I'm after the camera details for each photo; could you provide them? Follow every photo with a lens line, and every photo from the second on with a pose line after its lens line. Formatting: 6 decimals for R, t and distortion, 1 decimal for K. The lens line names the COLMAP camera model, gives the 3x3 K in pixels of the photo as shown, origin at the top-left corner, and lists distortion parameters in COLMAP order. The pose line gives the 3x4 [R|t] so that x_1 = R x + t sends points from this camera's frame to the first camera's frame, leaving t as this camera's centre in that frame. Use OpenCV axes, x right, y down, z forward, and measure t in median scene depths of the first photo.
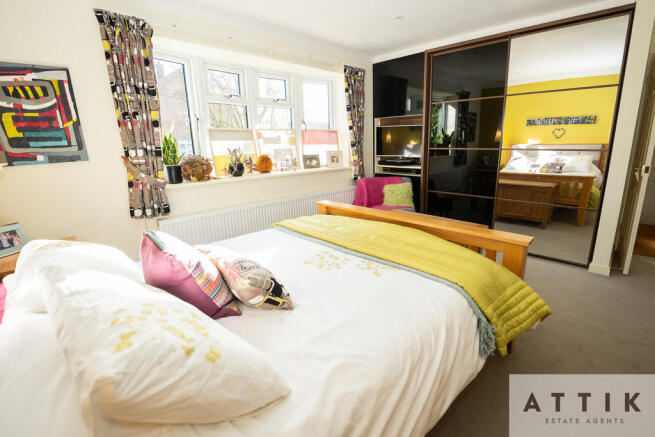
lens RADIAL K [[306.0, 0, 327.5], [0, 306.0, 218.5], [0, 0, 1]] dist [-0.023736, 0.000388]
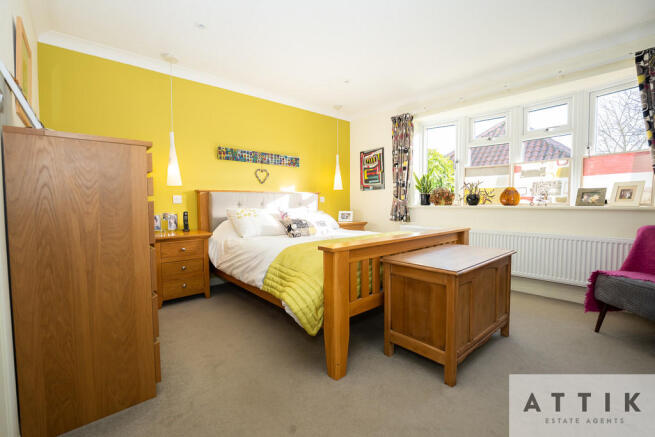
lens RADIAL K [[283.9, 0, 327.5], [0, 283.9, 218.5], [0, 0, 1]] dist [0.000034, 0.000061]
pose [[-0.047970, 0.082103, -0.995469, 0.940518], [-0.237921, 0.966992, 0.091220, -0.065718], [0.970099, 0.241218, -0.026853, 0.576515]]
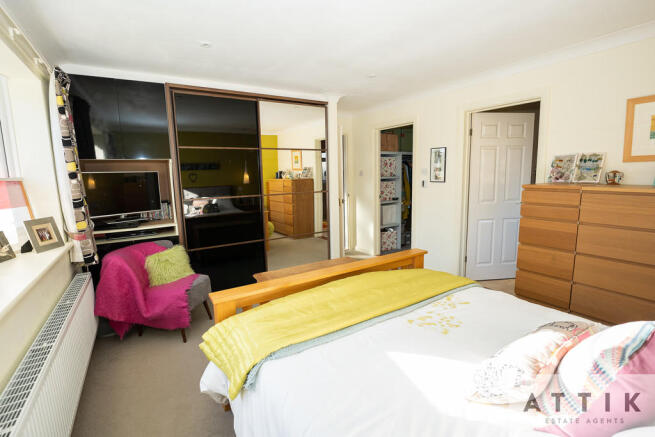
lens RADIAL K [[314.9, 0, 327.5], [0, 314.9, 218.5], [0, 0, 1]] dist [-0.000639, -0.000126]
pose [[0.185947, -0.132701, 0.973557, -0.565393], [0.261840, 0.961700, 0.081074, -0.195421], [-0.947029, 0.239841, 0.213572, 0.606865]]
